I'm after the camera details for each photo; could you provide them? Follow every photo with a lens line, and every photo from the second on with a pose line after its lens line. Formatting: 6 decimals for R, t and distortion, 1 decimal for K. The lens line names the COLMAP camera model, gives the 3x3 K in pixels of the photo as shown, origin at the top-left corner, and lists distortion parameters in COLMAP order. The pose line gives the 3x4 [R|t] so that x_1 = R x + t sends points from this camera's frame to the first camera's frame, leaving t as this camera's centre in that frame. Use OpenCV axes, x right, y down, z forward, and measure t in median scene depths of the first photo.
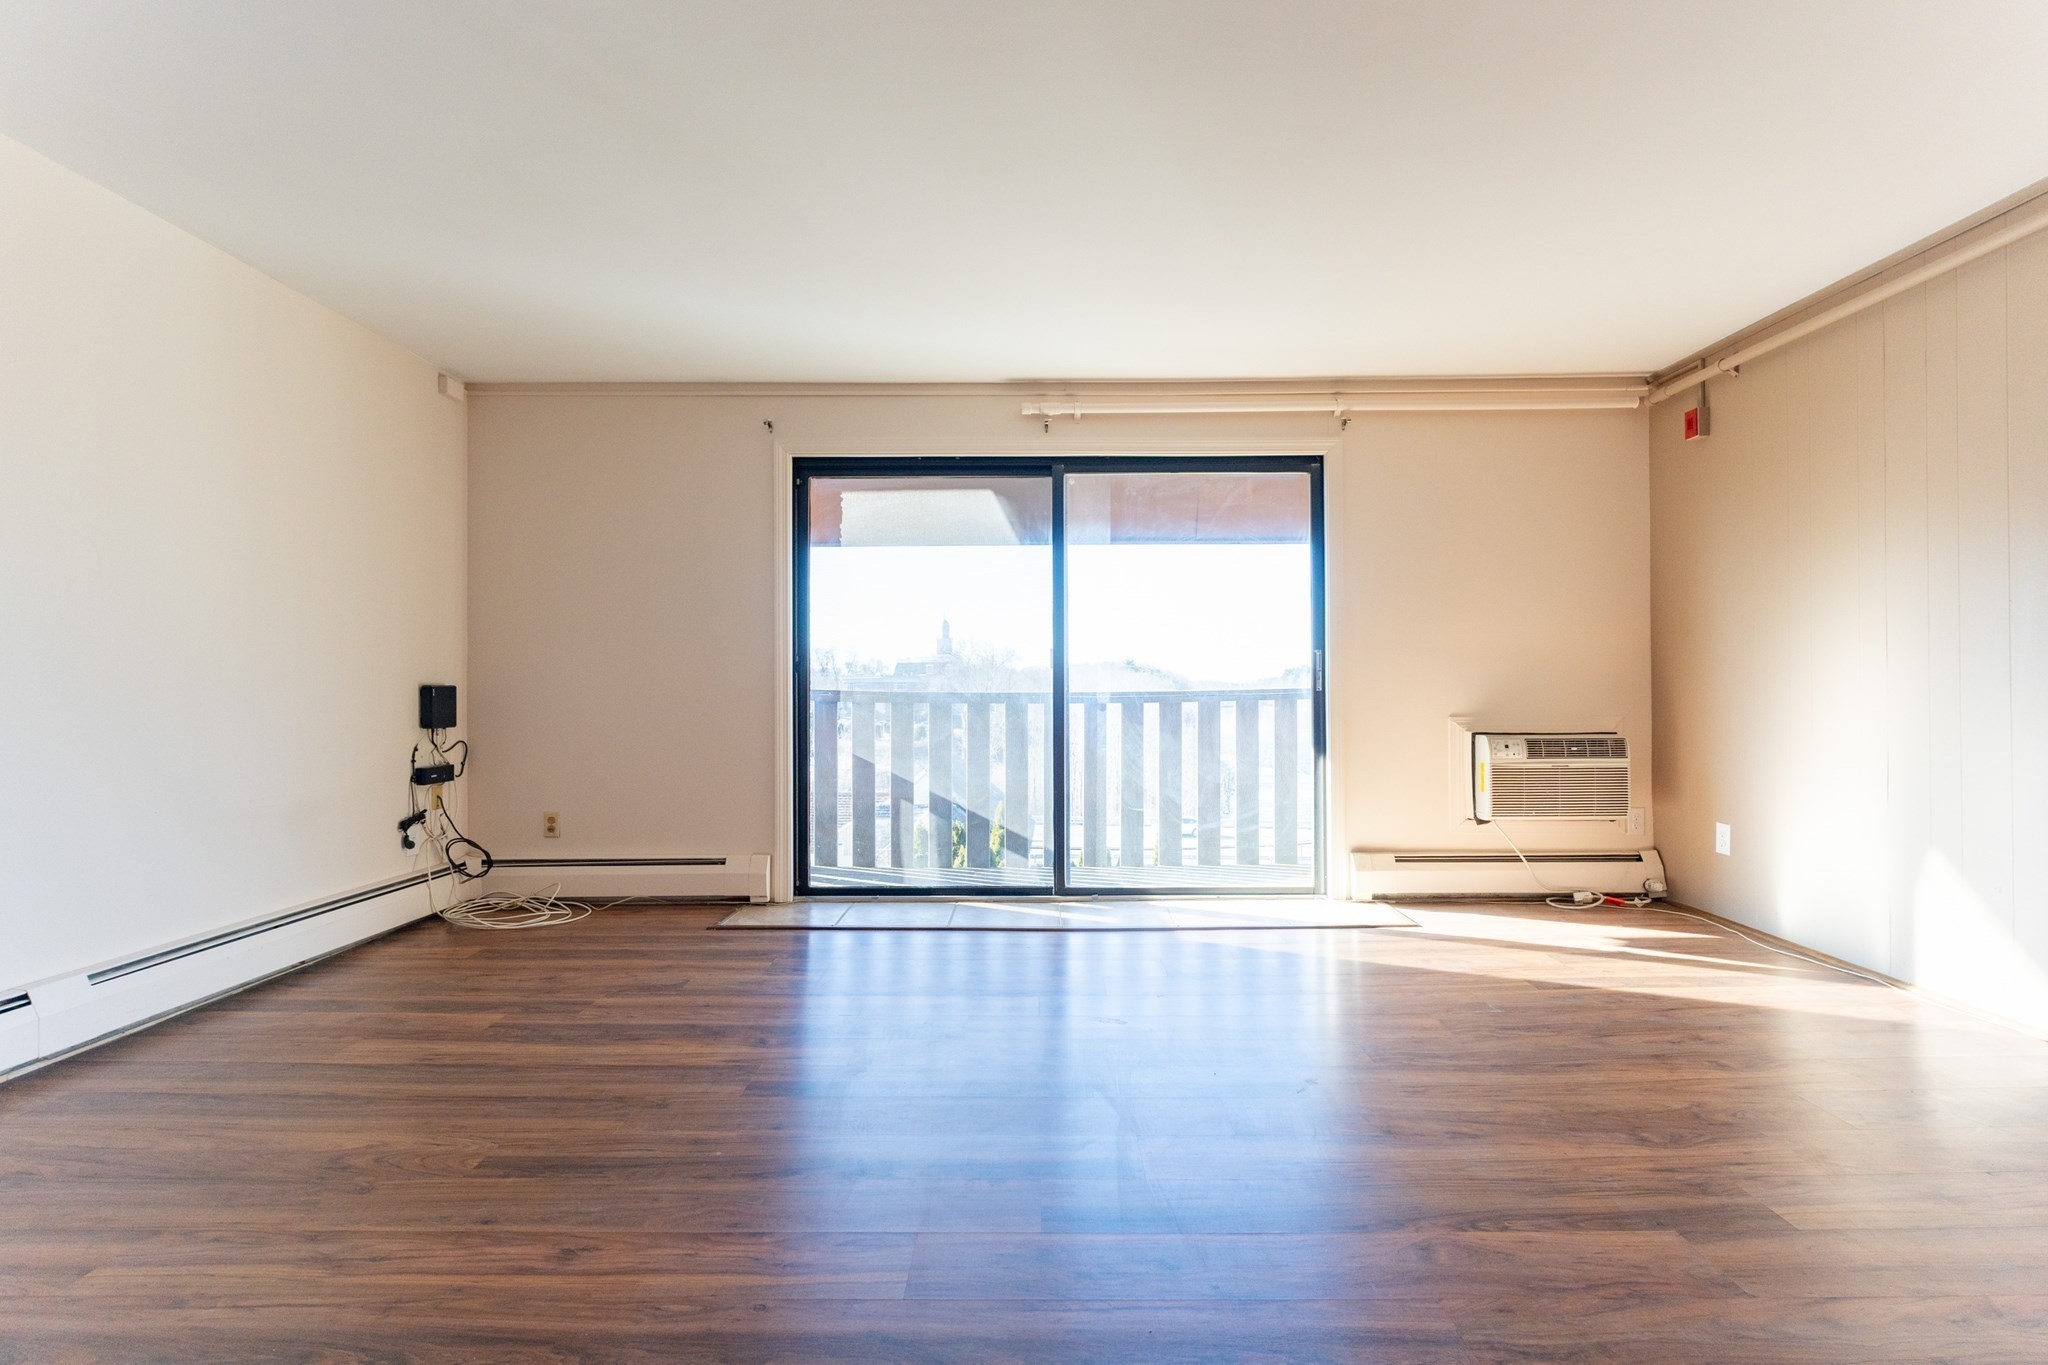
lens RADIAL K [[993.8, 0, 1024.5], [0, 993.8, 686.3], [0, 0, 1]] dist [0.002078, 0.000292]
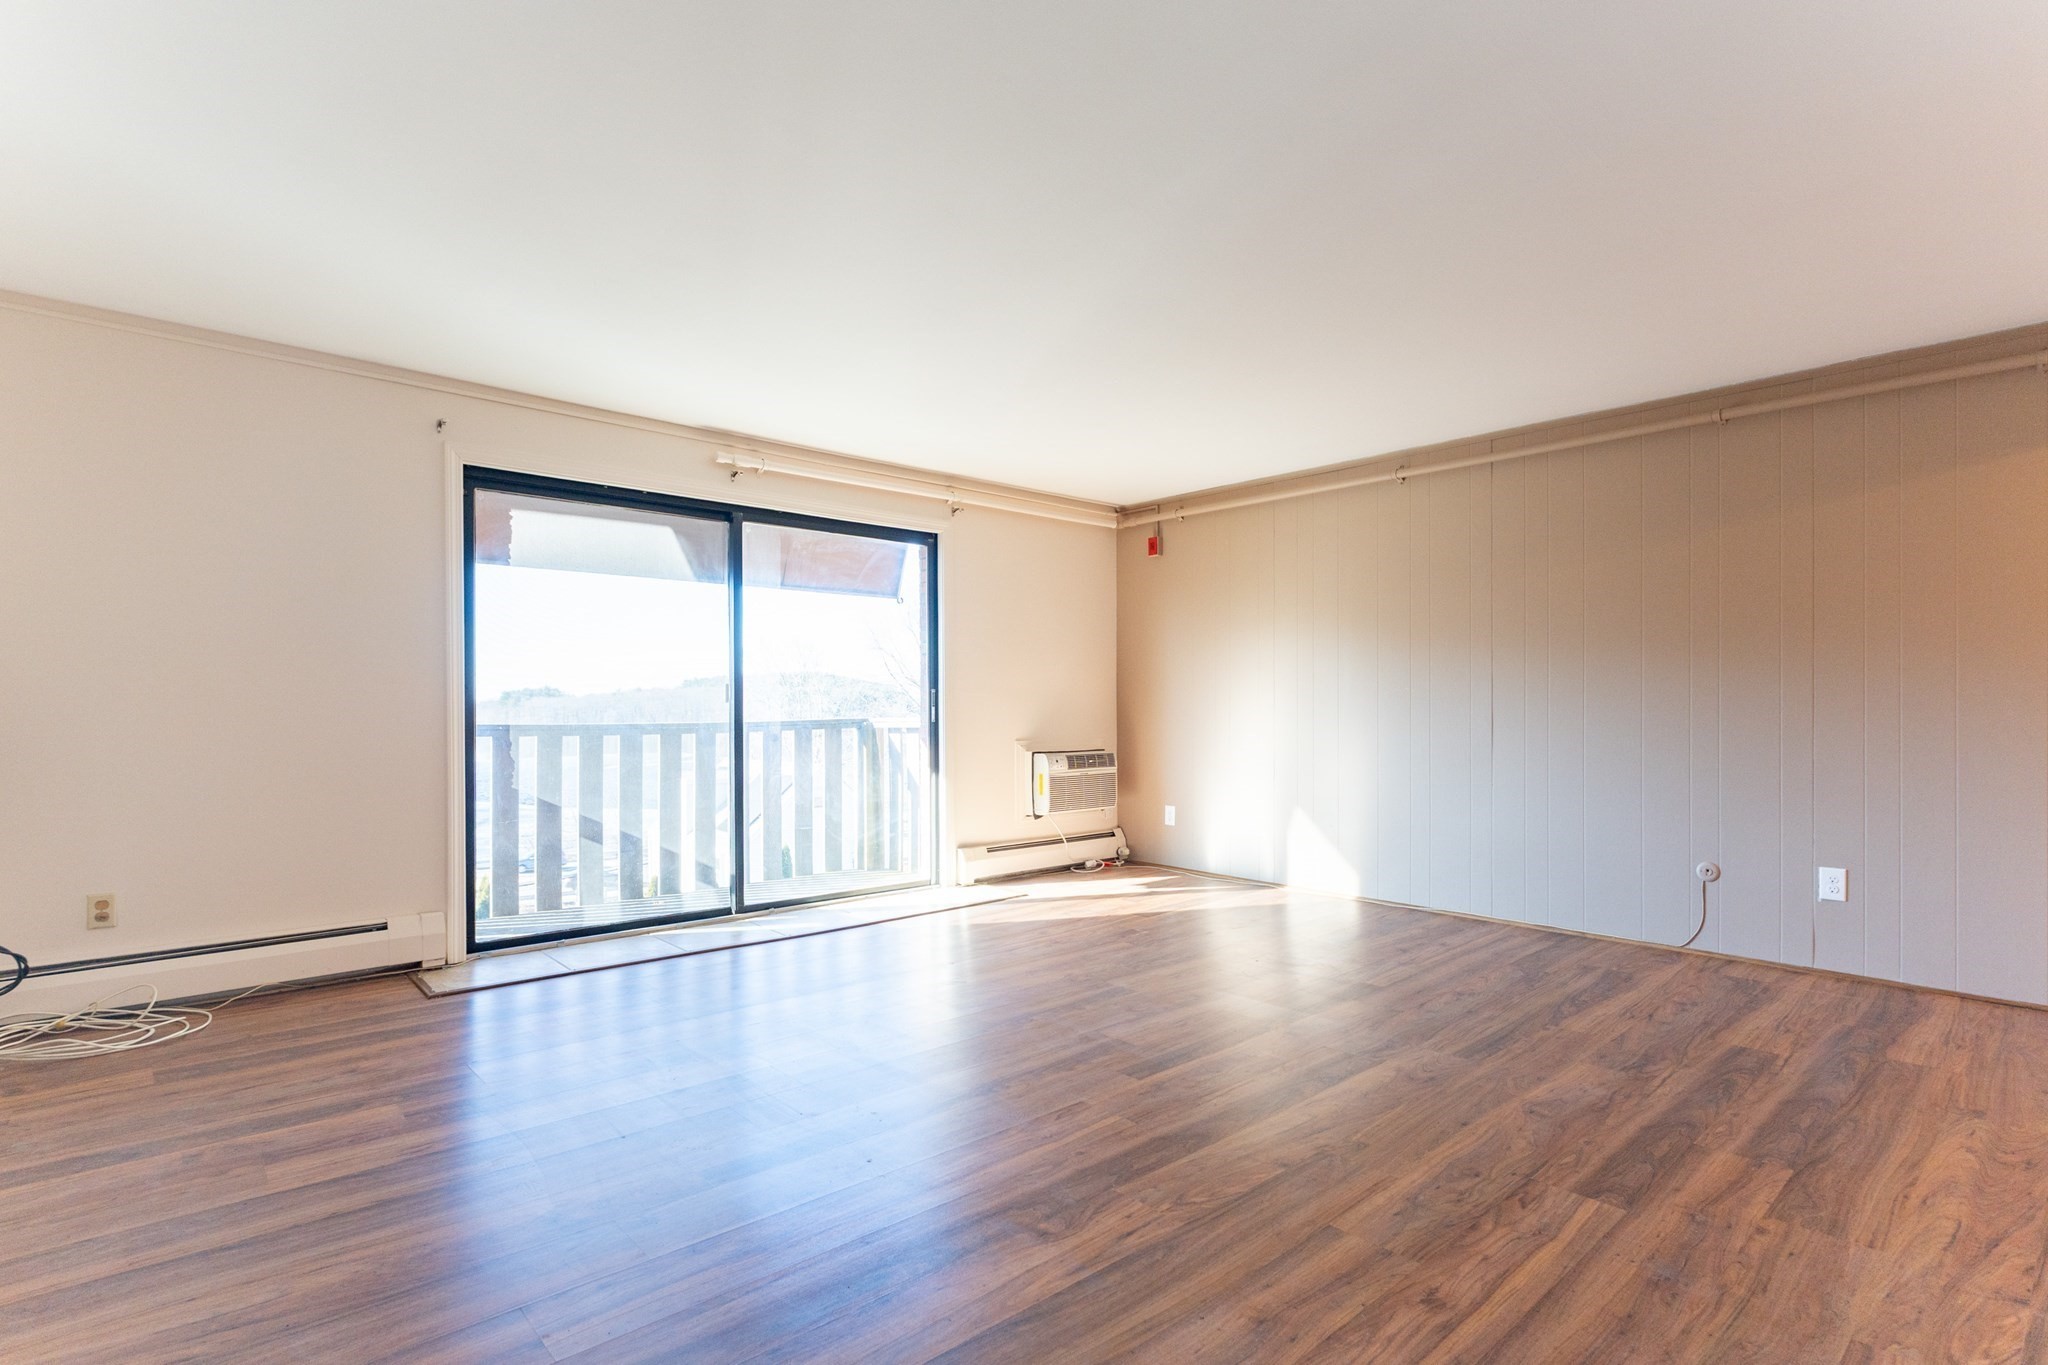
lens RADIAL K [[1027.3, 0, 1027.3], [0, 1027.3, 711.2], [0, 0, 1]] dist [0.000486, -0.000078]
pose [[0.729297, 0.000427, 0.684198, -0.517837], [-0.002608, 0.999994, 0.002155, -0.012223], [-0.684193, -0.003356, 0.729293, -0.022058]]
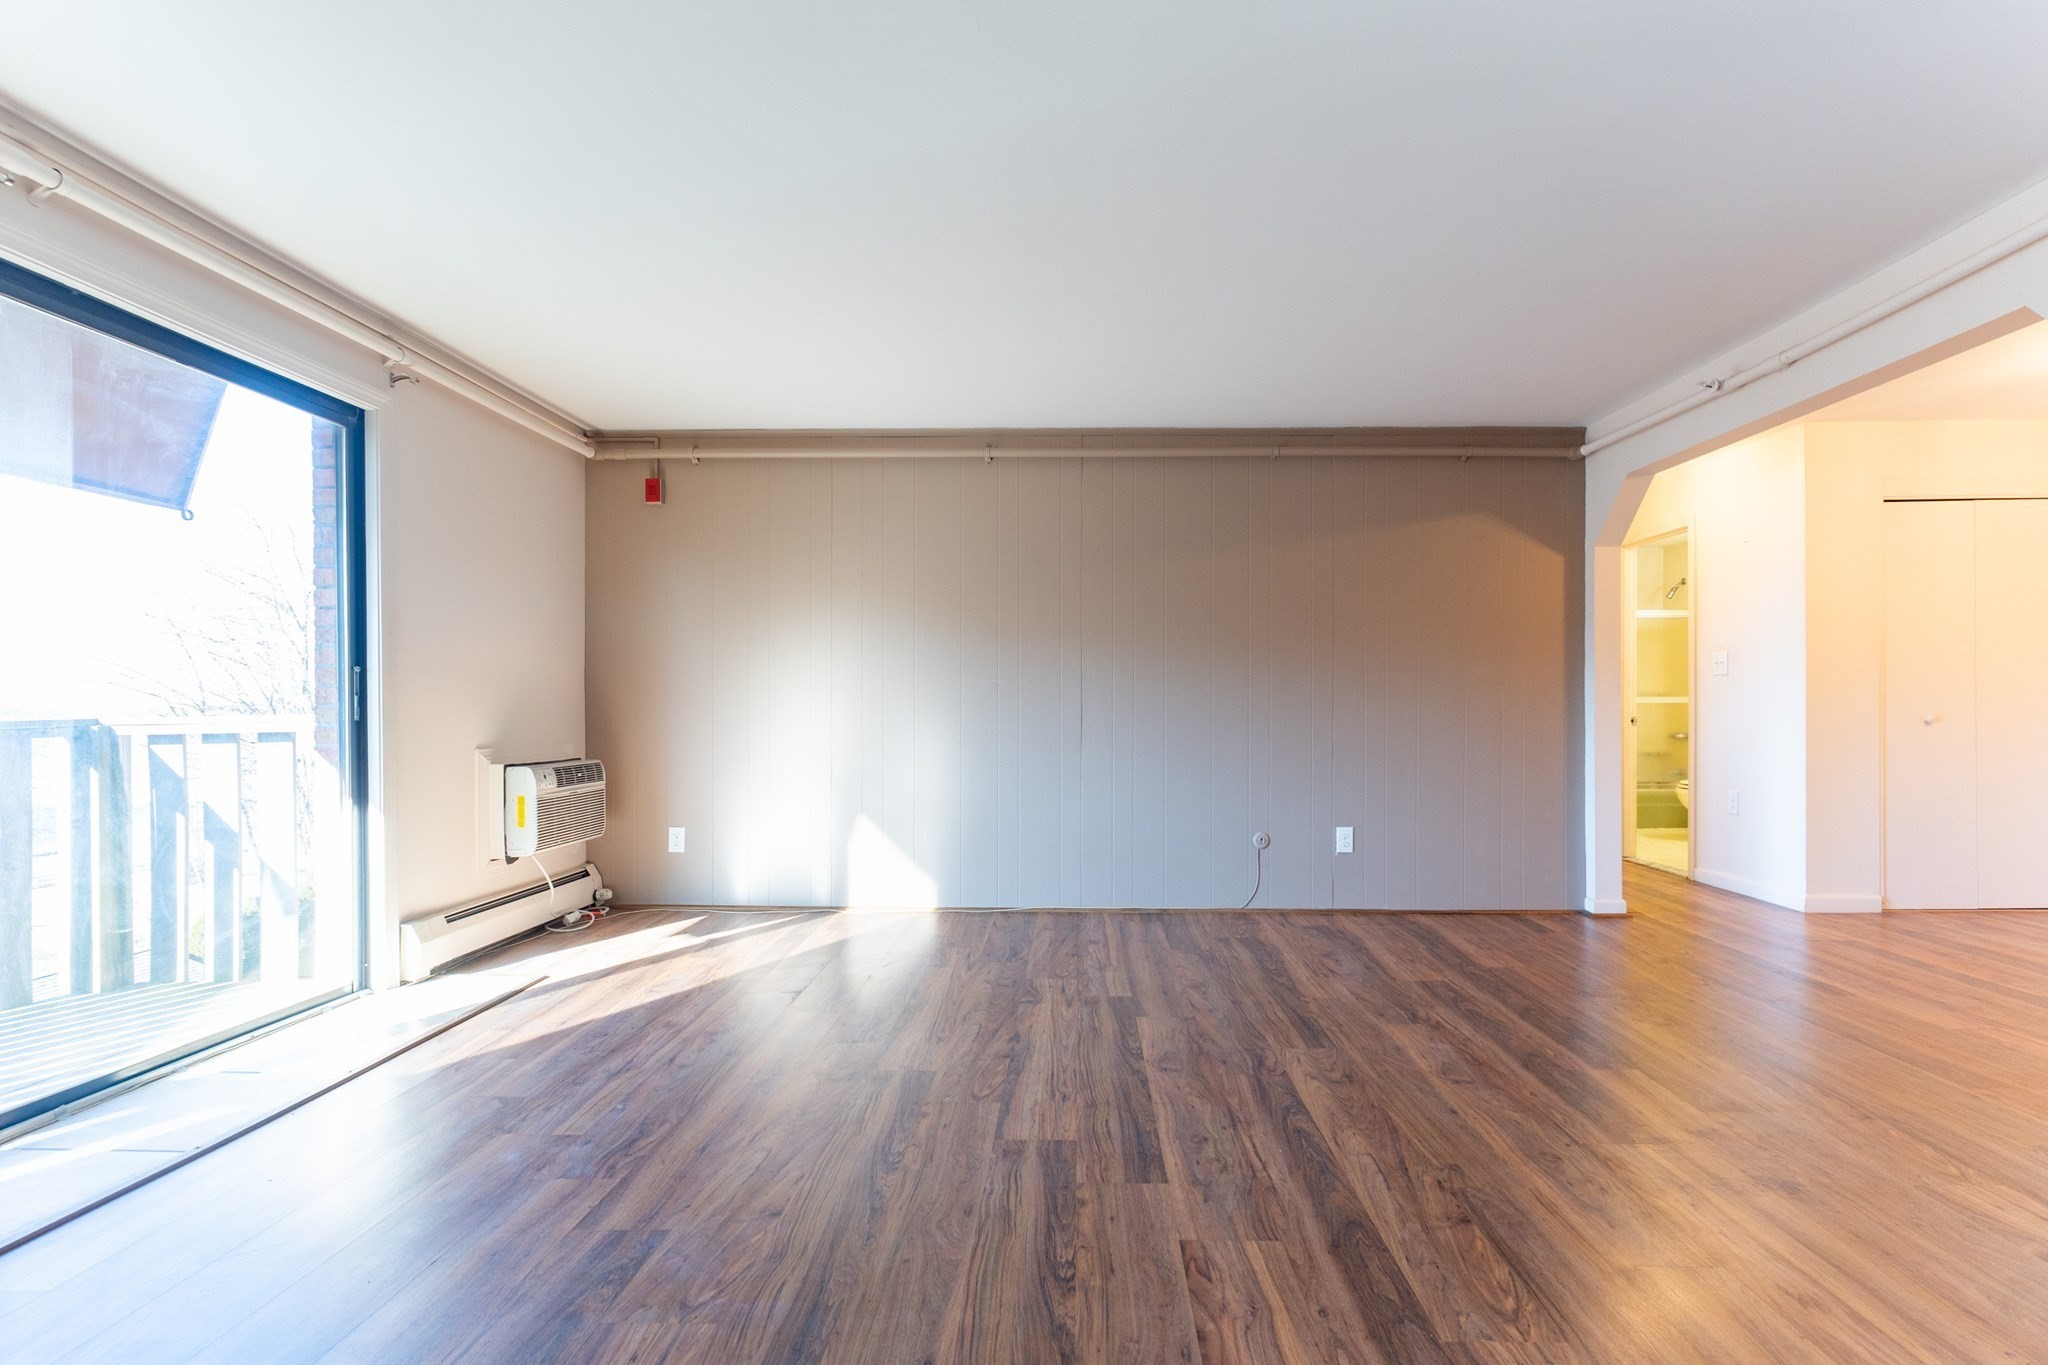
lens RADIAL K [[1013.2, 0, 1080.1], [0, 1013.2, 714.9], [0, 0, 1]] dist [0.000548, 0.000023]
pose [[-0.017127, 0.000796, 0.999853, -0.498085], [0.001971, 0.999998, -0.000763, 0.002268], [-0.999851, 0.001957, -0.017128, 0.481925]]
